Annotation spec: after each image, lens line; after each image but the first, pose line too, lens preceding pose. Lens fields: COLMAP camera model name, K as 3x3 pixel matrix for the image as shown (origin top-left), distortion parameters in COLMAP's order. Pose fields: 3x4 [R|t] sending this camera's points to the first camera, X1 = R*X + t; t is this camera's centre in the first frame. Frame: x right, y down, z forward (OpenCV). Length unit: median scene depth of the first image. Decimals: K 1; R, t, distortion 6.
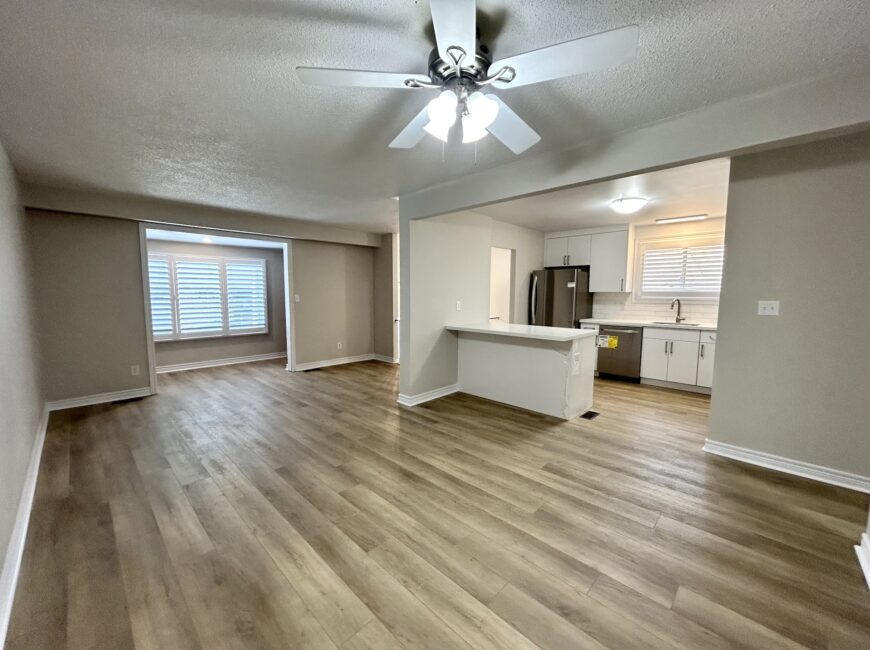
lens RADIAL K [[352.0, 0, 432.7], [0, 352.0, 325.7], [0, 0, 1]] dist [-0.004065, 0.001205]
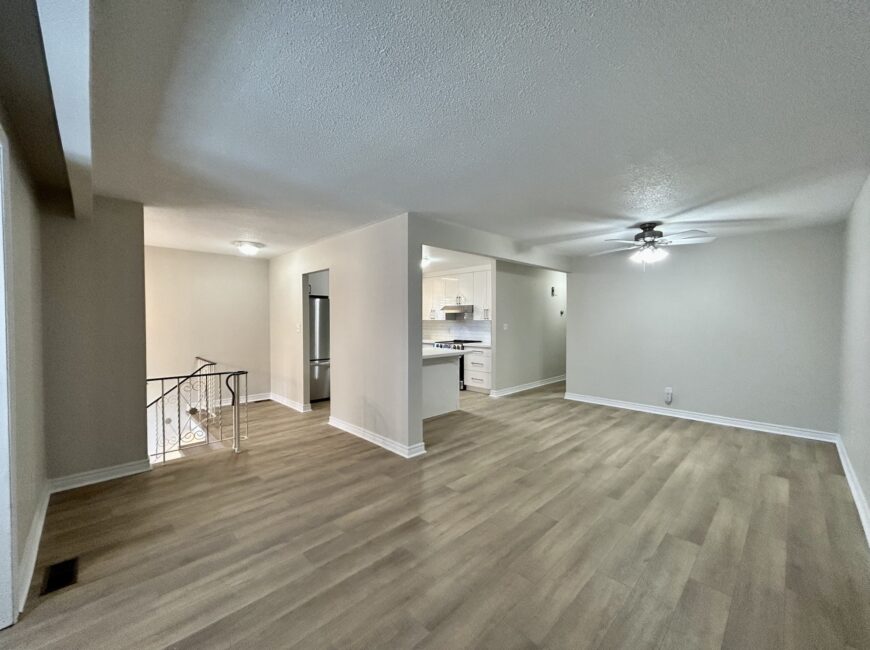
lens RADIAL K [[352.0, 0, 432.7], [0, 352.0, 325.7], [0, 0, 1]] dist [-0.004065, 0.001205]
pose [[0.021895, -0.022389, 0.999510, -0.964817], [0.095674, 0.995208, 0.020197, -0.103452], [-0.995172, 0.095185, 0.023932, 0.965730]]
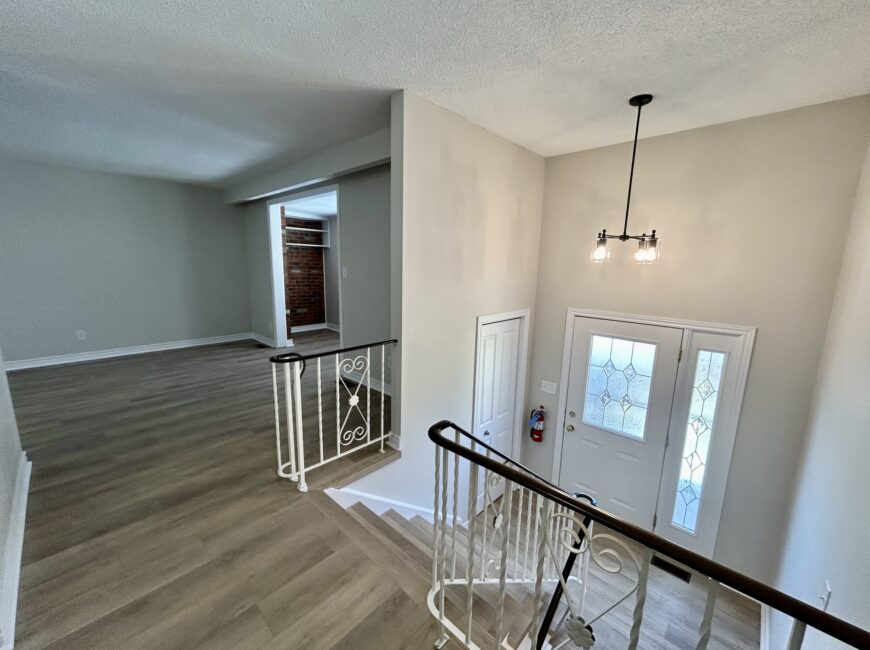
lens RADIAL K [[352.0, 0, 432.7], [0, 352.0, 325.7], [0, 0, 1]] dist [-0.004065, 0.001205]
pose [[0.018158, 0.173734, -0.984625, 0.439126], [-0.114305, 0.978692, 0.170579, -0.166580], [0.993280, 0.109450, 0.037629, 1.695336]]
